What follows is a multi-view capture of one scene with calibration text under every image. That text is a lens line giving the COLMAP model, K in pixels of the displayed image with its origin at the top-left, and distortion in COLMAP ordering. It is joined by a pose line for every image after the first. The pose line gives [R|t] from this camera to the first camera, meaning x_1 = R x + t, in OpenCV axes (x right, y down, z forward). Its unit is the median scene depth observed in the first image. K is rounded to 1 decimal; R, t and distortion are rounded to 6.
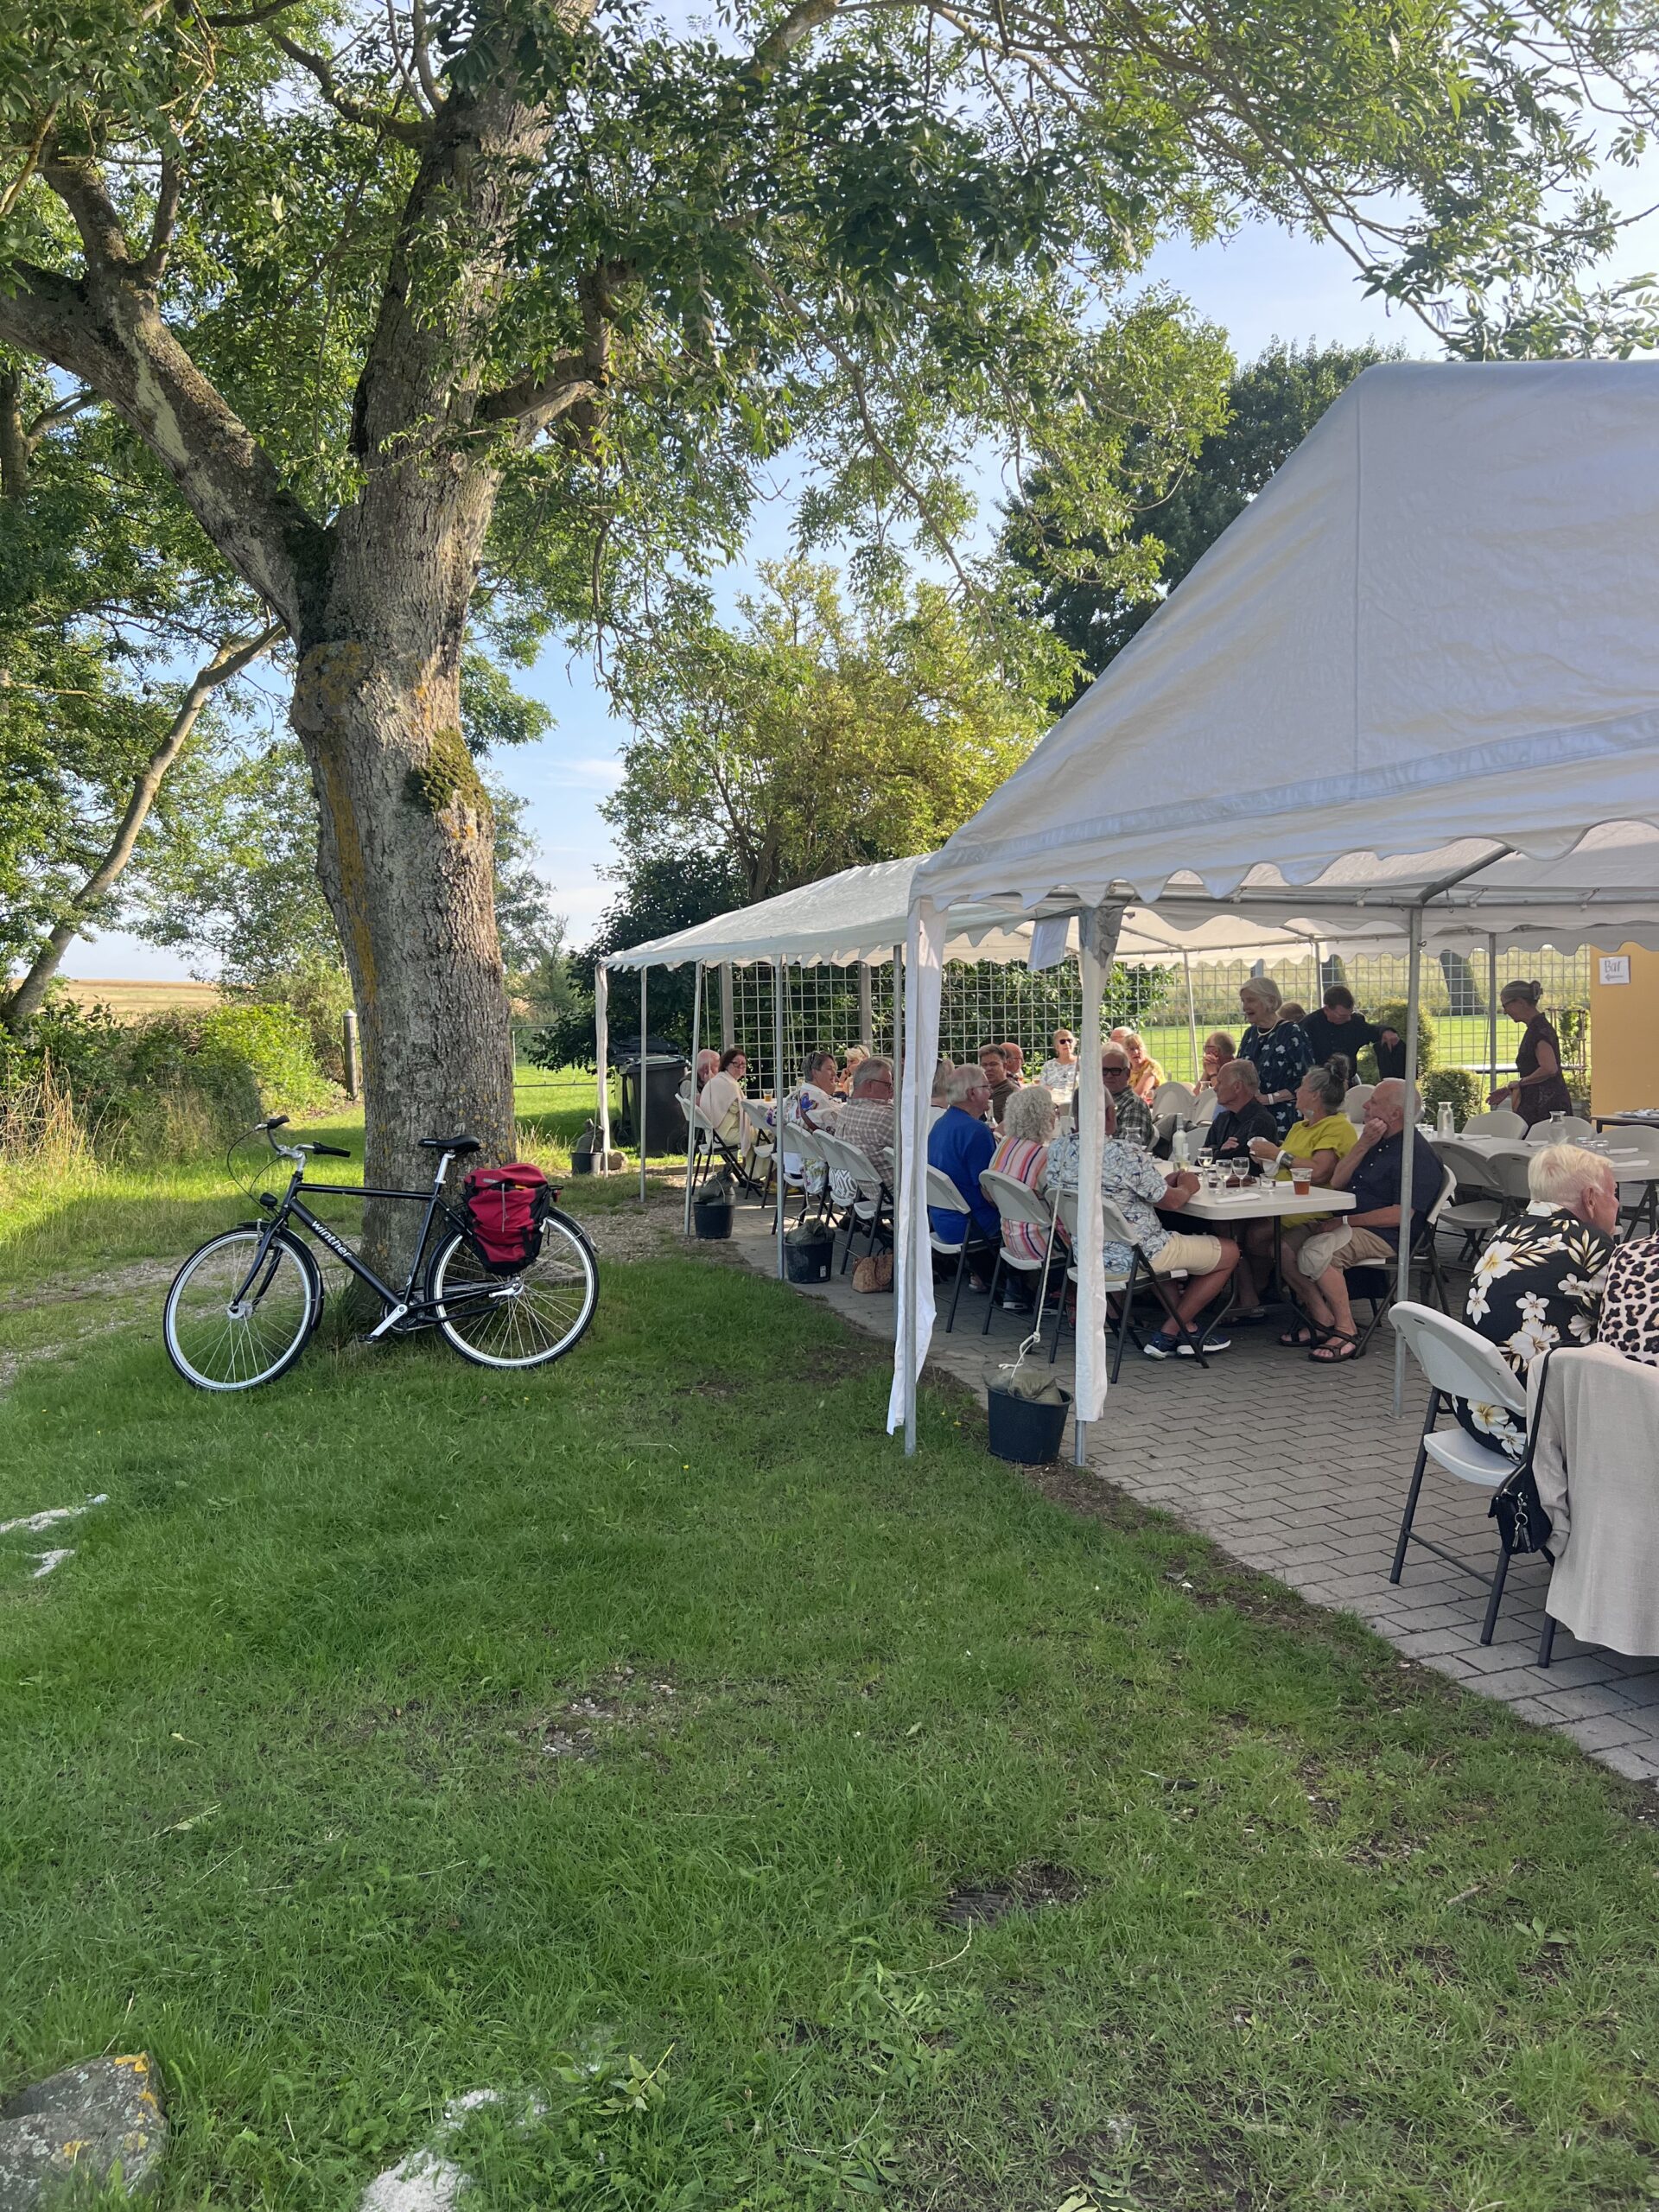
lens RADIAL K [[1732.1, 0, 837.2], [0, 1732.1, 1039.1], [0, 0, 1]] dist [0.130241, -0.191843]
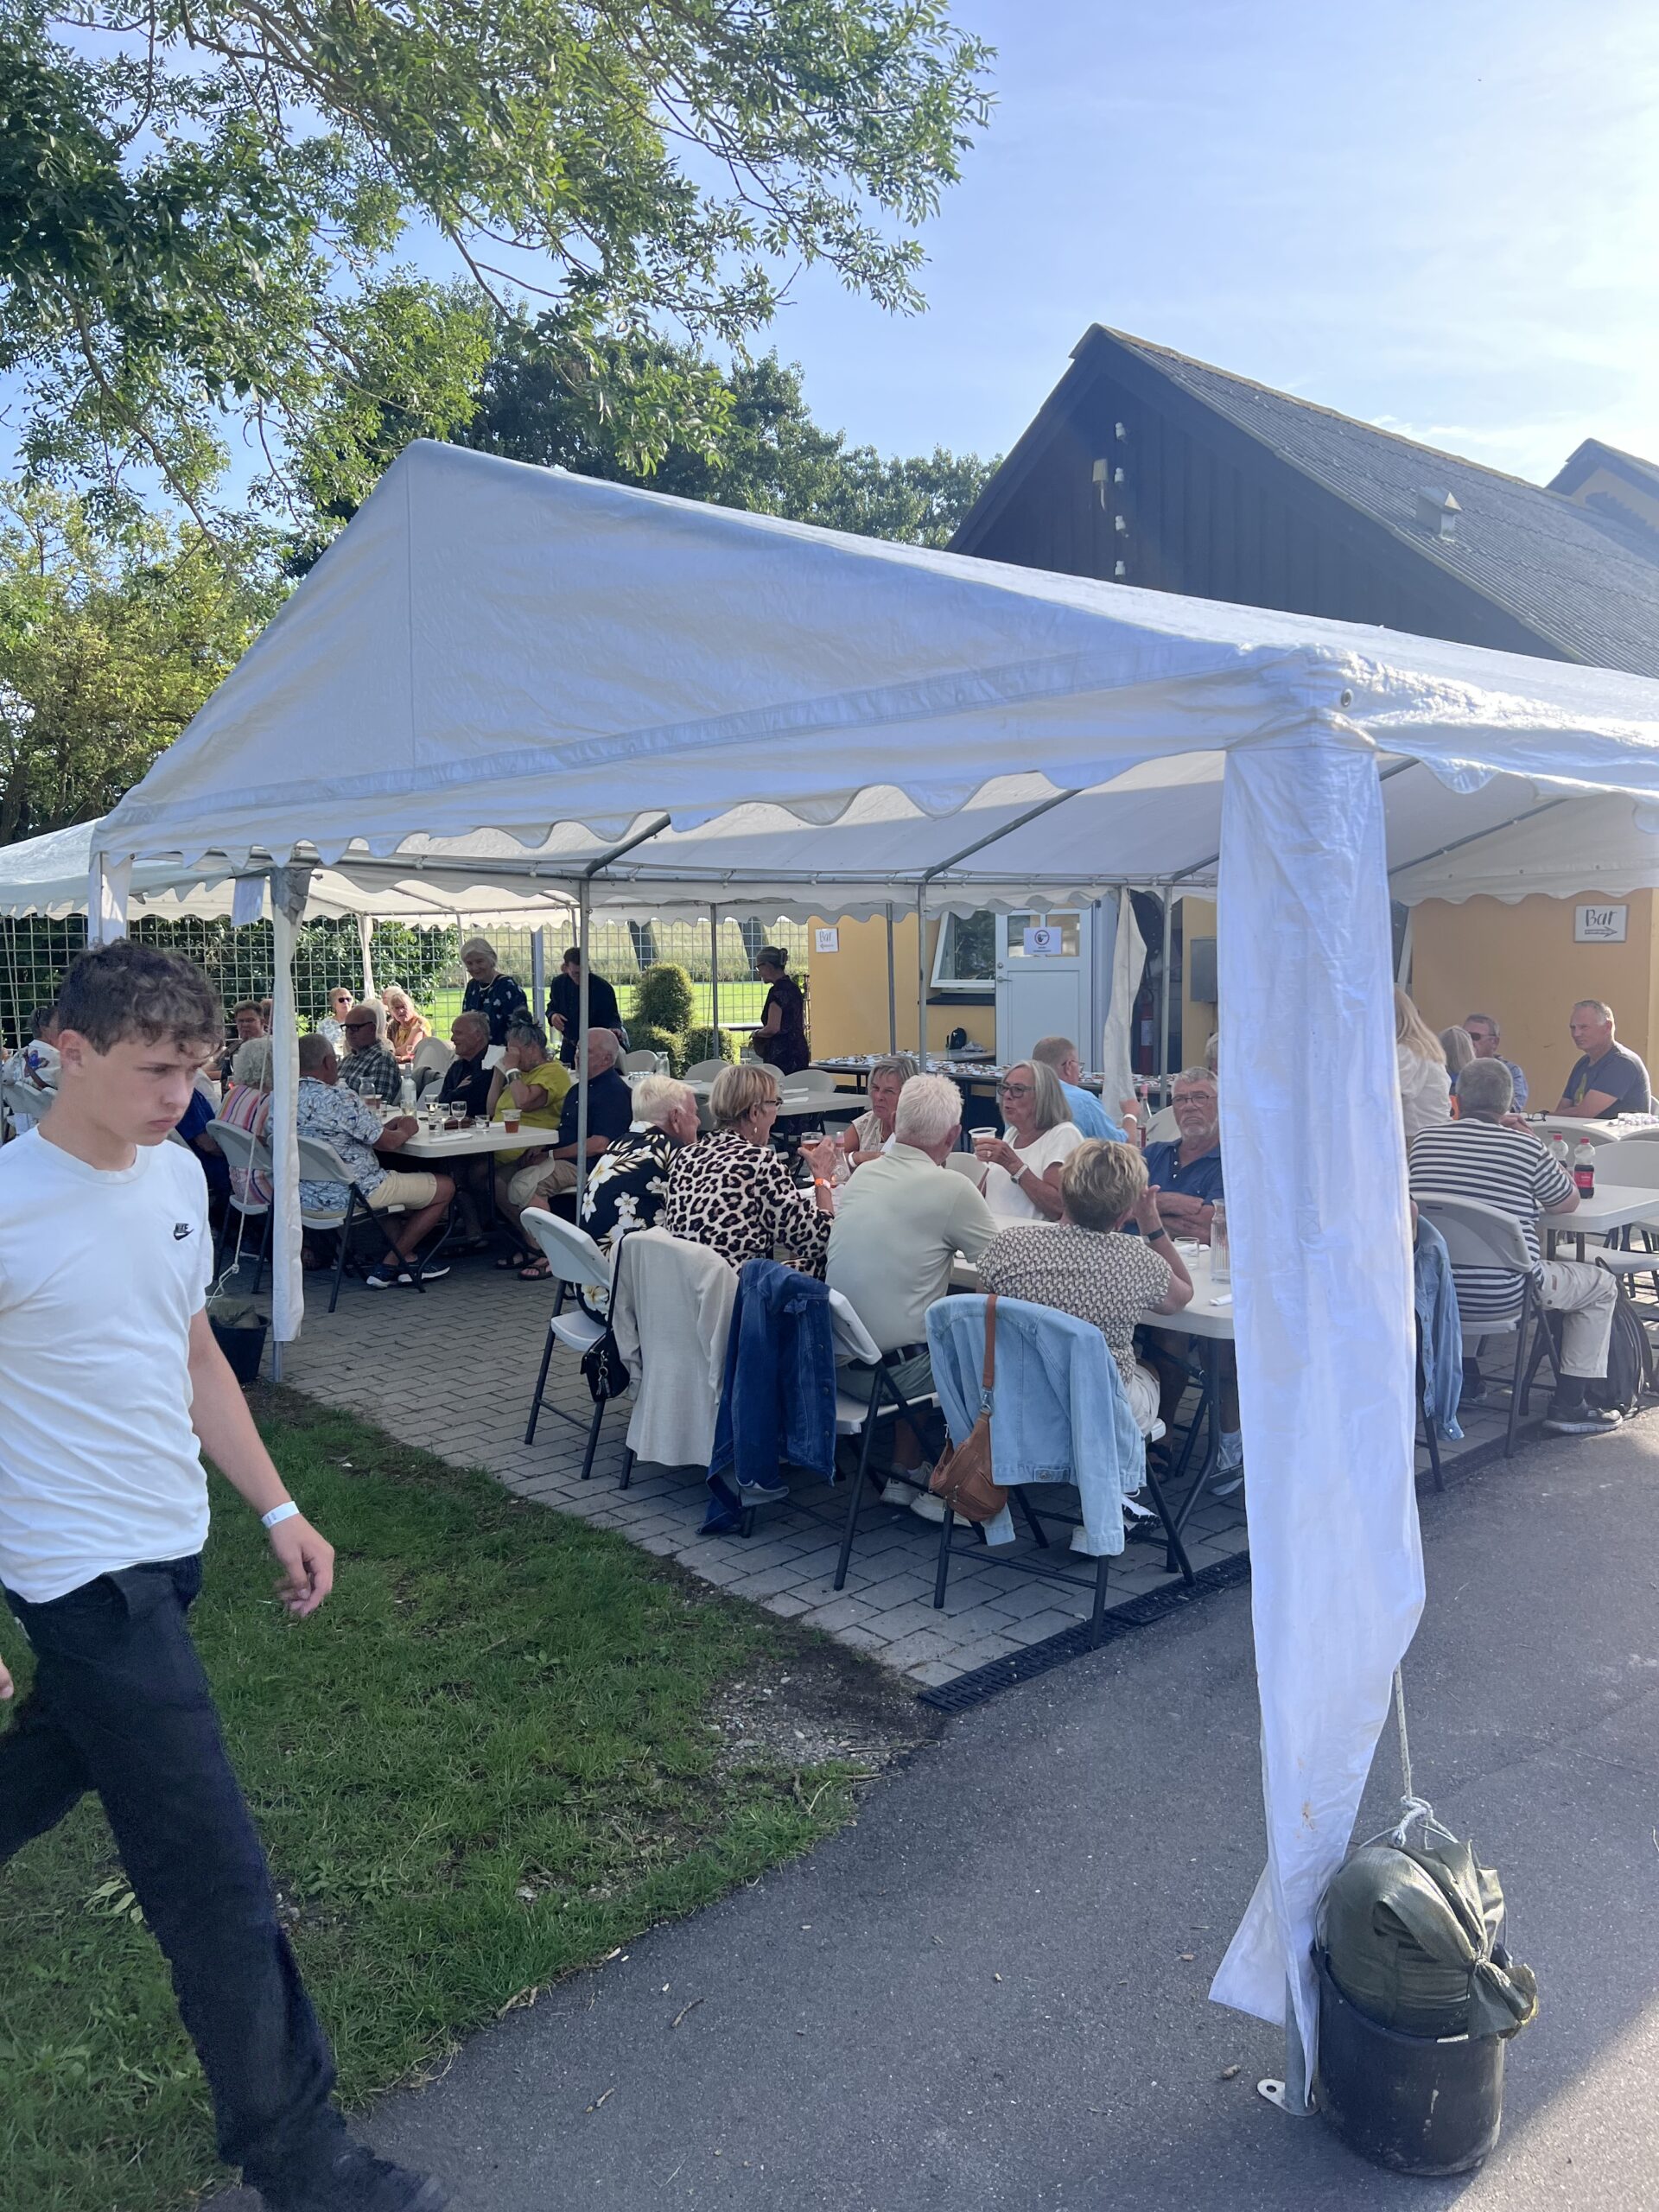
lens RADIAL K [[1732.1, 0, 837.2], [0, 1732.1, 1039.1], [0, 0, 1]] dist [0.130241, -0.191843]
pose [[0.927671, -0.005225, 0.373362, 0.052430], [-0.002596, 0.999788, 0.020442, 0.006737], [-0.373390, -0.019932, 0.927460, -0.133257]]
